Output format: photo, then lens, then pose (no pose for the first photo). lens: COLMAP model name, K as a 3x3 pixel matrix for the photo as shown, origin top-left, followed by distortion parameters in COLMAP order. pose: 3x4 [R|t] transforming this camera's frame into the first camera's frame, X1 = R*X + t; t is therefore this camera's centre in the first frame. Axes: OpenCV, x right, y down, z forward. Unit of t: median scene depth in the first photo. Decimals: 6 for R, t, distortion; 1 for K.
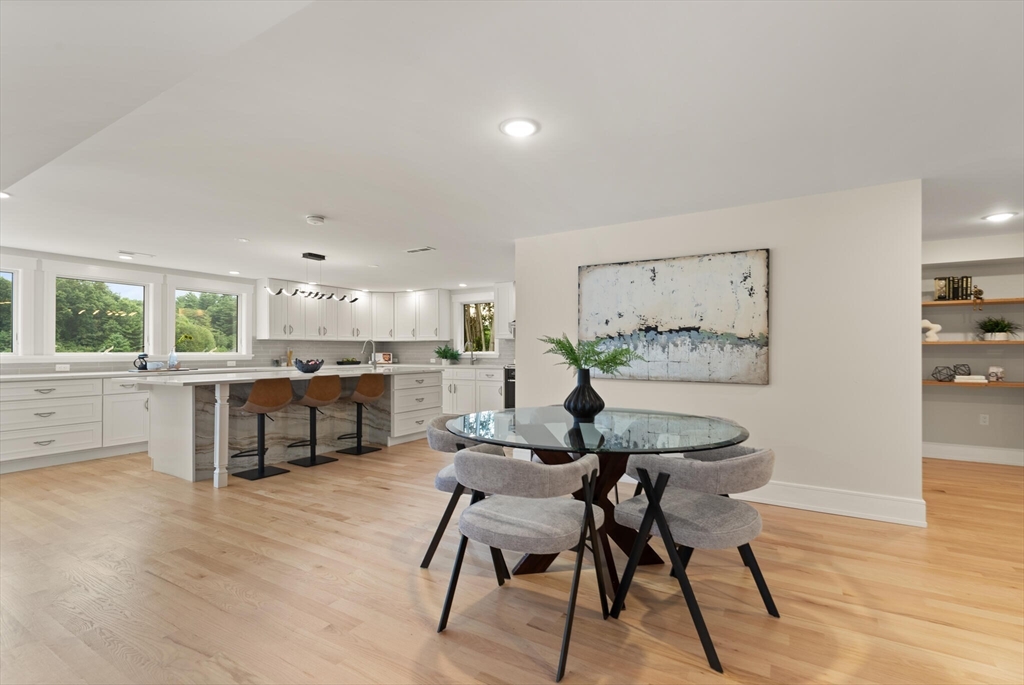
lens RADIAL K [[469.7, 0, 506.9], [0, 469.7, 344.6], [0, 0, 1]] dist [0.013638, -0.003132]
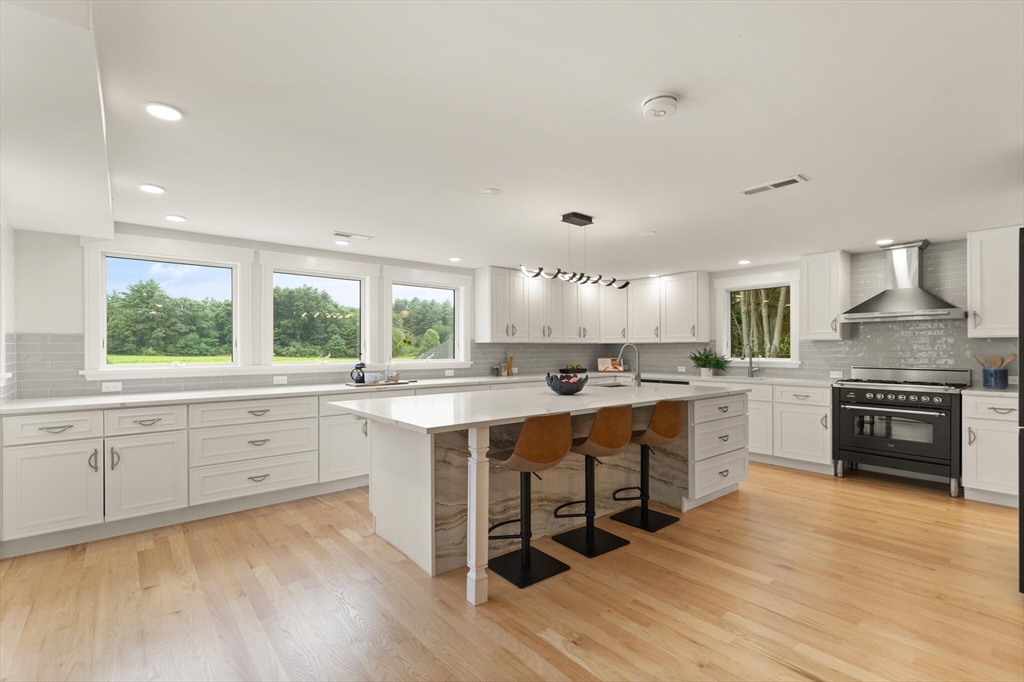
lens RADIAL K [[469.7, 0, 517.2], [0, 469.7, 344.3], [0, 0, 1]] dist [0.013638, -0.003132]
pose [[0.948349, -0.003867, -0.317206, -0.248605], [0.004856, 0.999986, 0.002327, -0.012281], [0.317193, -0.003747, 0.948354, 0.308622]]
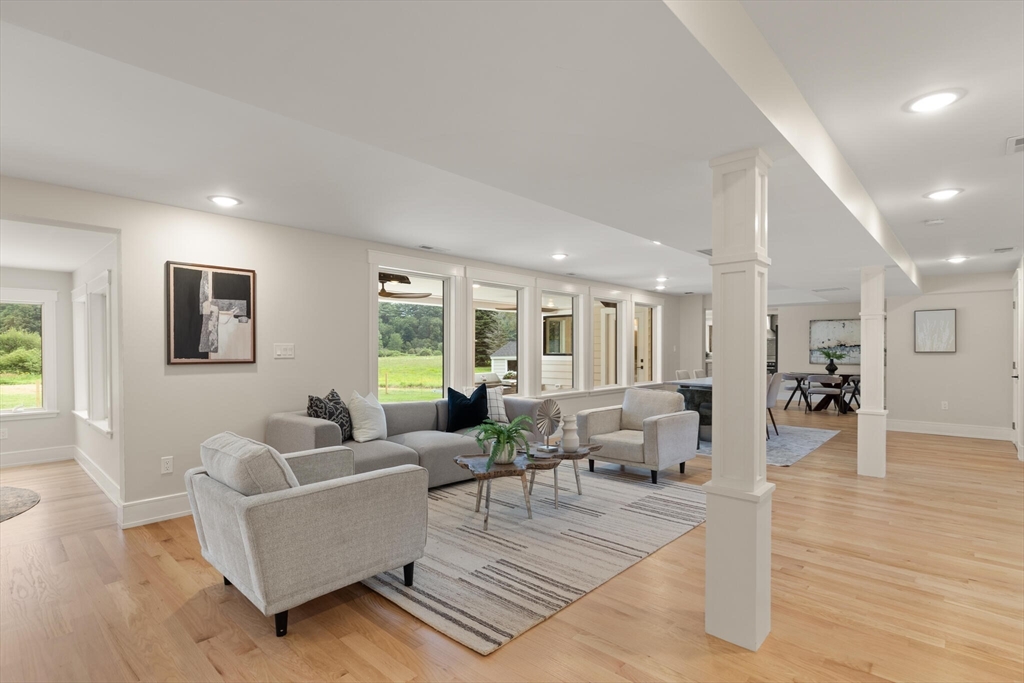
lens RADIAL K [[500.3, 0, 513.2], [0, 500.3, 346.1], [0, 0, 1]] dist [0.000652, 0.000048]
pose [[0.980580, -0.000761, -0.196119, -1.632567], [0.002348, 0.999966, 0.007857, -0.092249], [0.196107, -0.008165, 0.980549, -3.629114]]
